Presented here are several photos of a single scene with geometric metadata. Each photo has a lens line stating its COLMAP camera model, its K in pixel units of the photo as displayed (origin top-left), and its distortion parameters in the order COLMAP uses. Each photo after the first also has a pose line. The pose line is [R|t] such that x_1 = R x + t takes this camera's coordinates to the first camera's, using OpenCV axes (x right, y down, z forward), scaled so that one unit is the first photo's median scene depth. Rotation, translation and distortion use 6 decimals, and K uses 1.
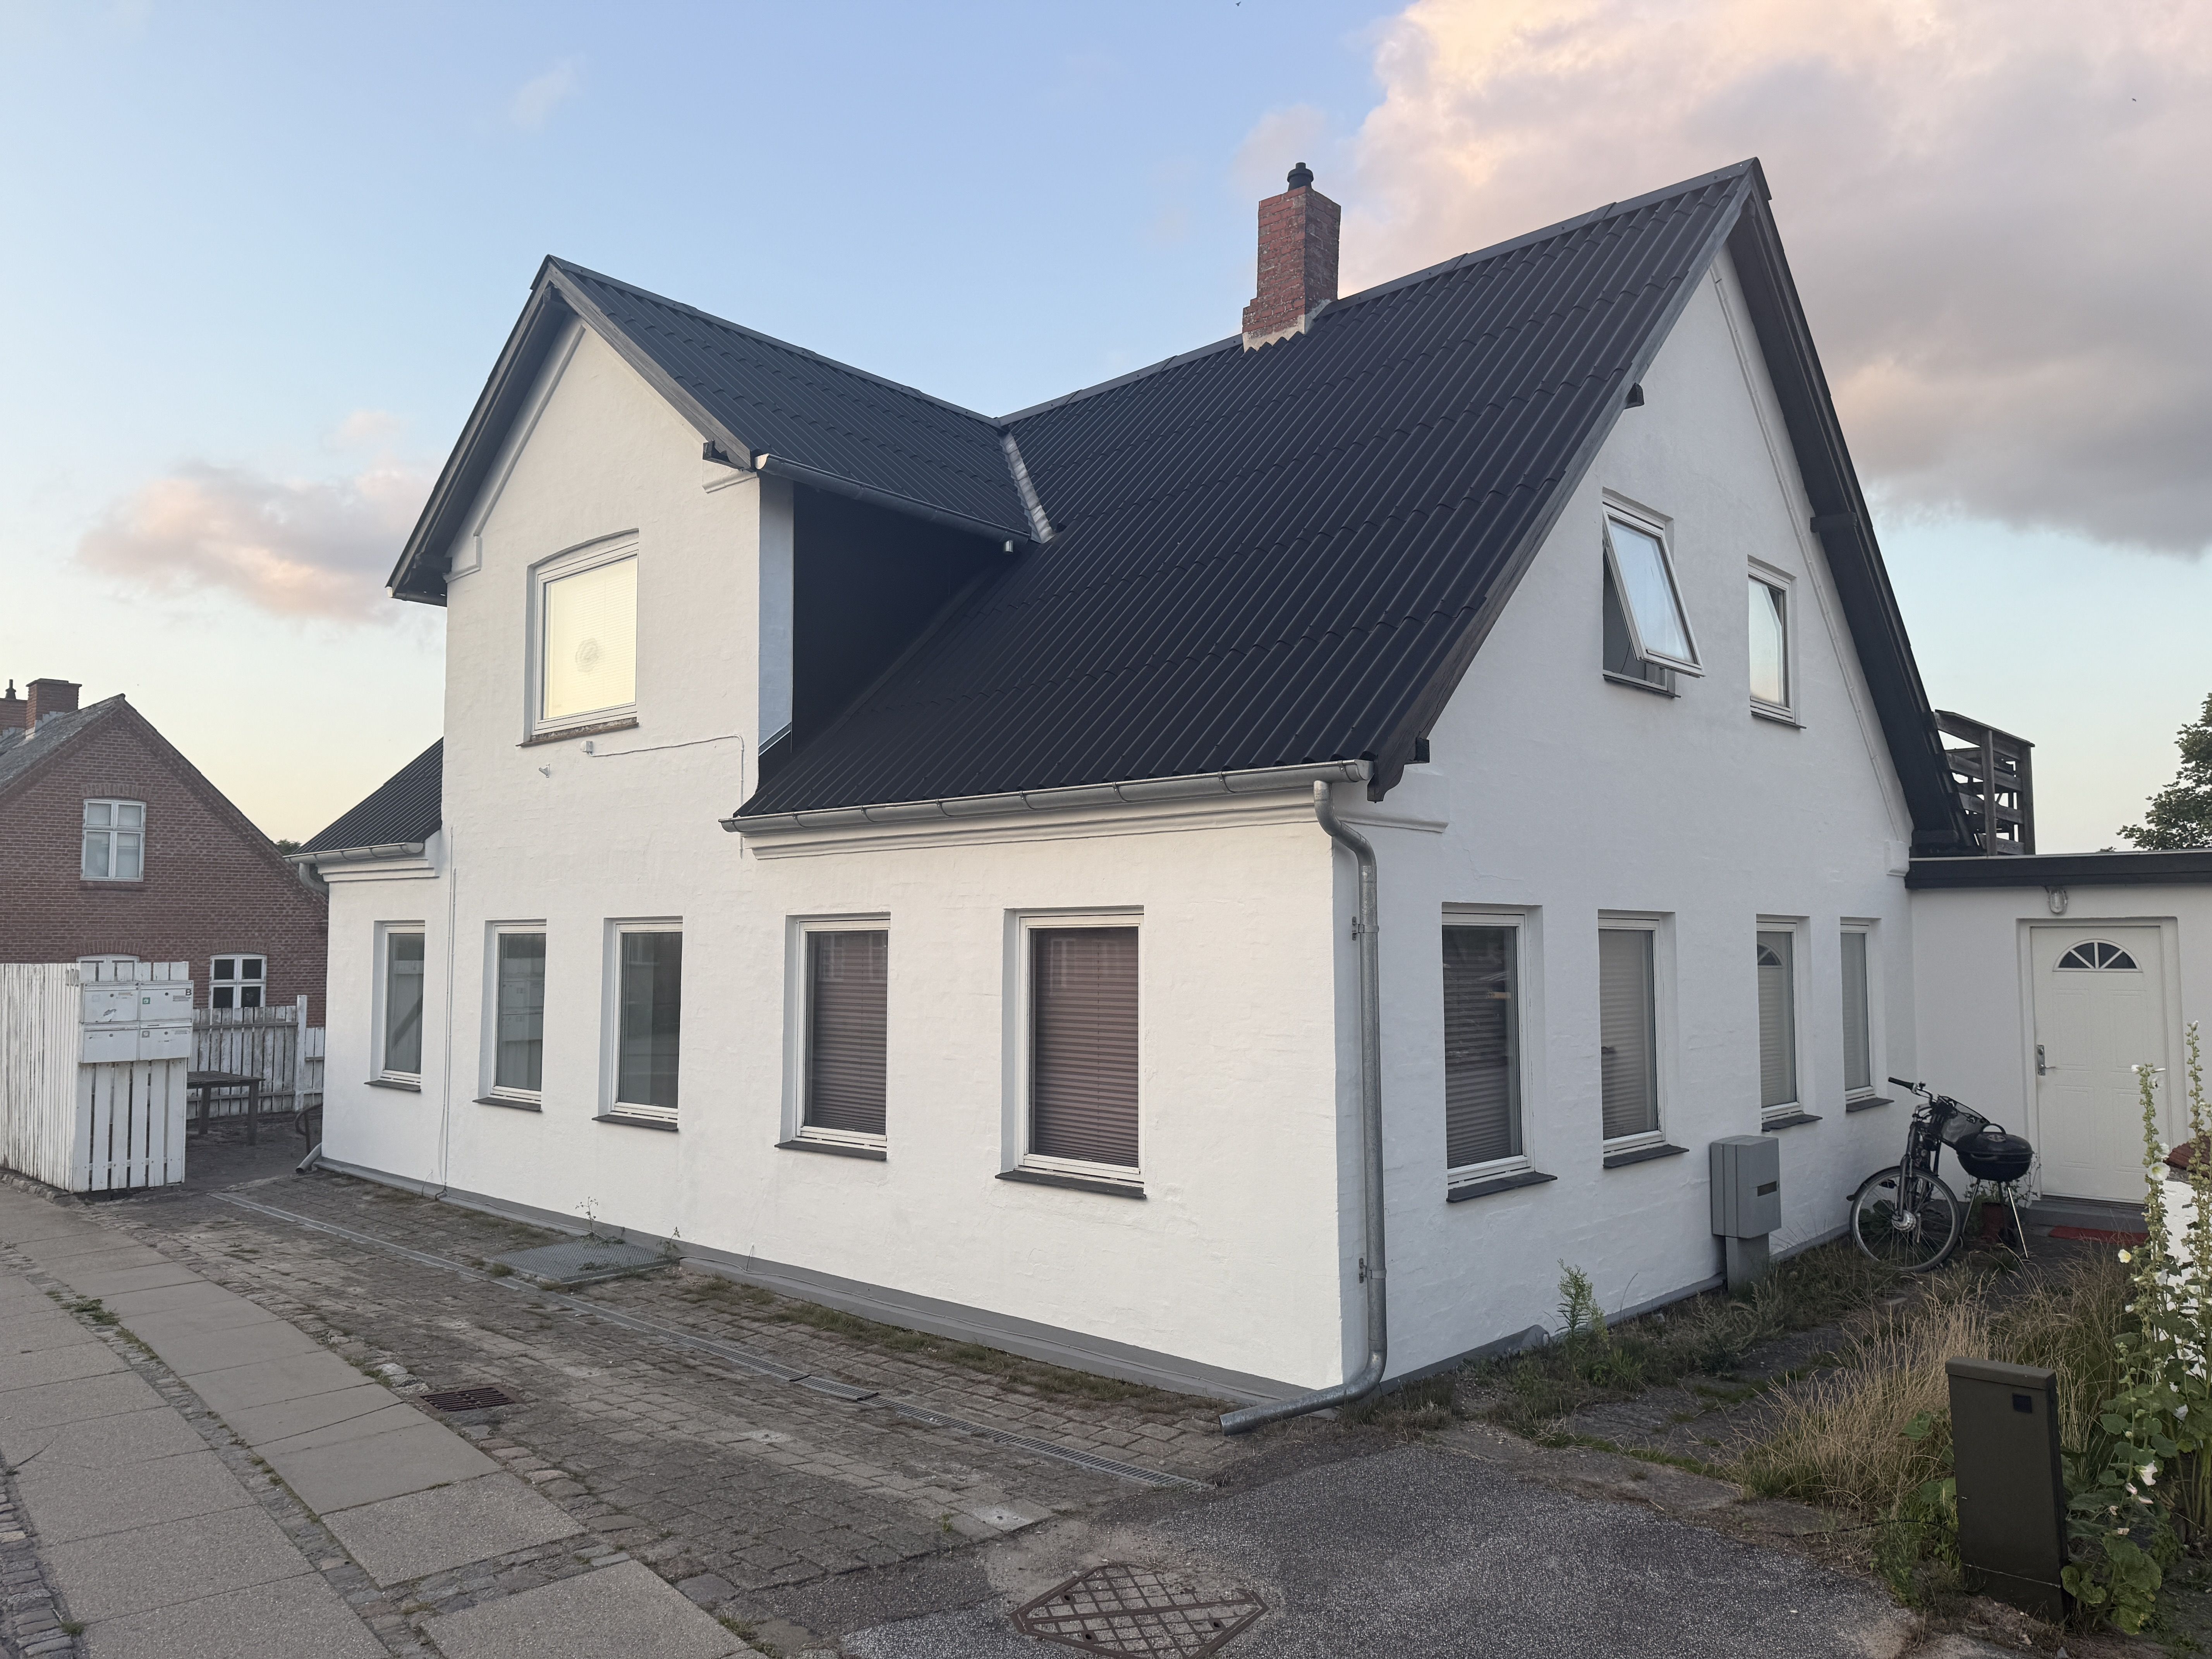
lens RADIAL K [[1651.6, 0, 1106.0], [0, 1651.6, 829.5], [0, 0, 1]] dist [0.002651, 0.005284]
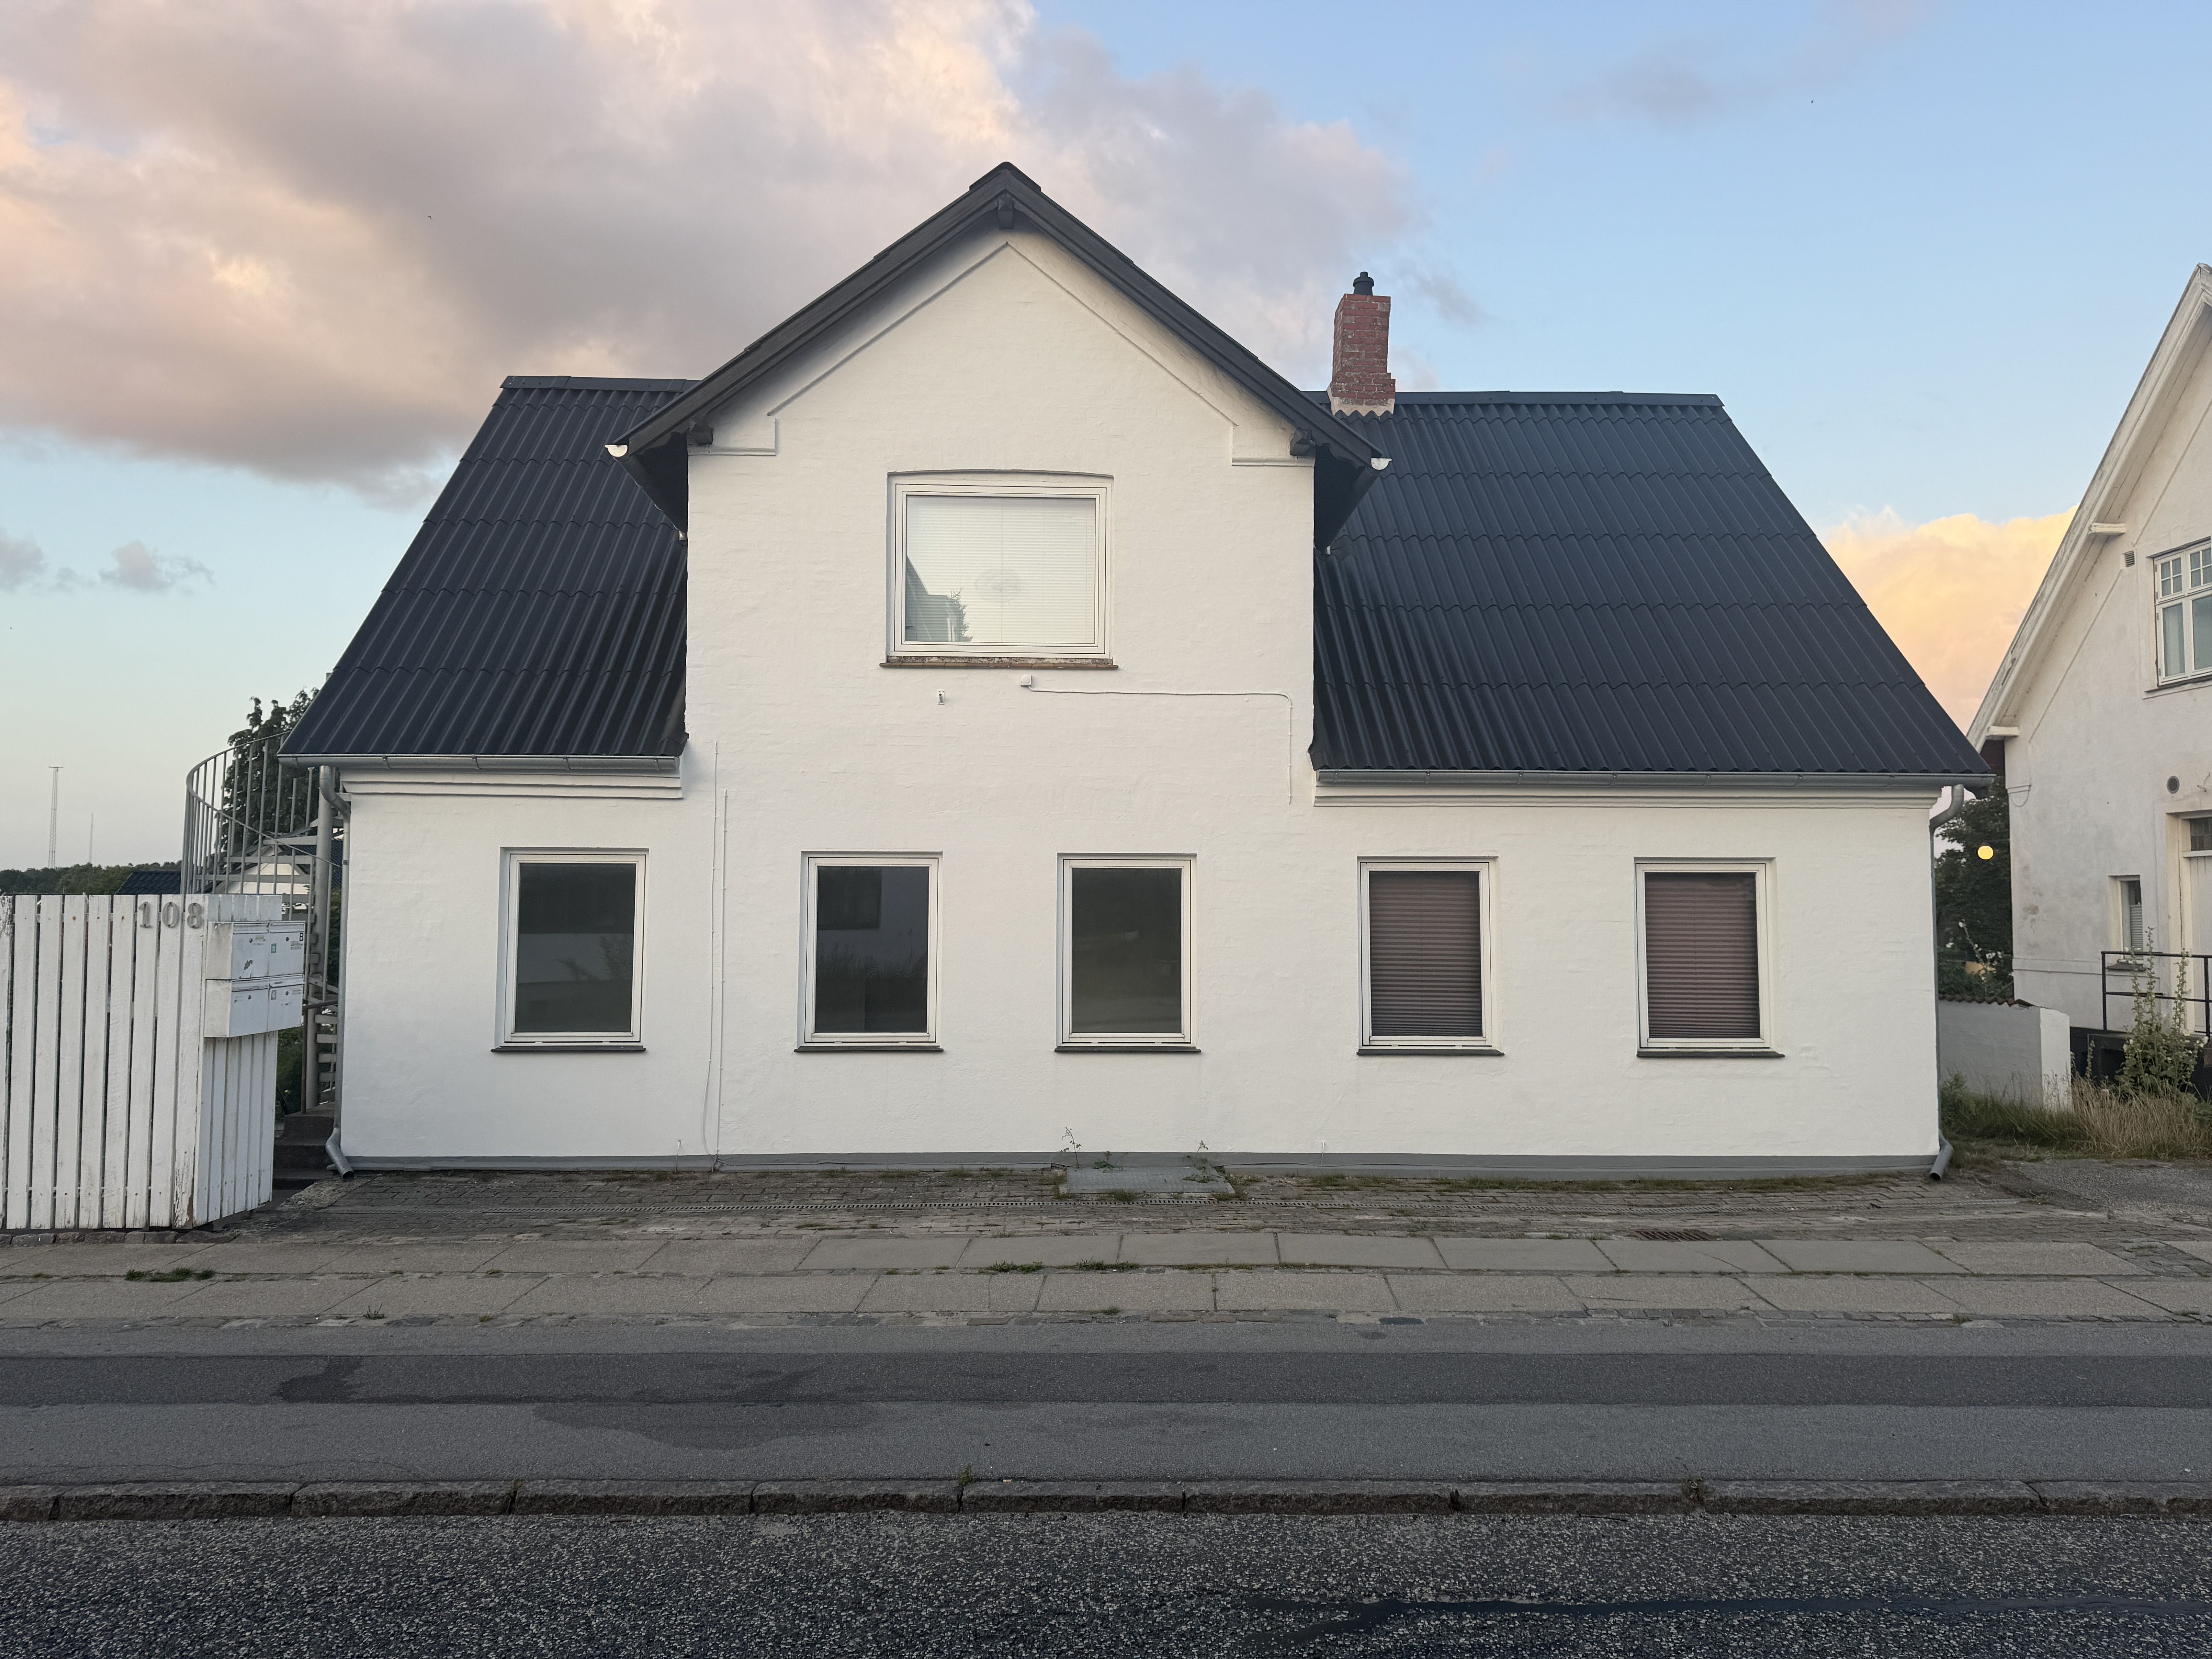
lens RADIAL K [[1556.6, 0, 1106.0], [0, 1556.6, 829.5], [0, 0, 1]] dist [0.041855, -0.001190]
pose [[0.701501, 0.036385, 0.711739, -0.987663], [-0.056912, 0.998366, 0.005056, 0.033564], [-0.710392, -0.044053, 0.702426, 0.317581]]
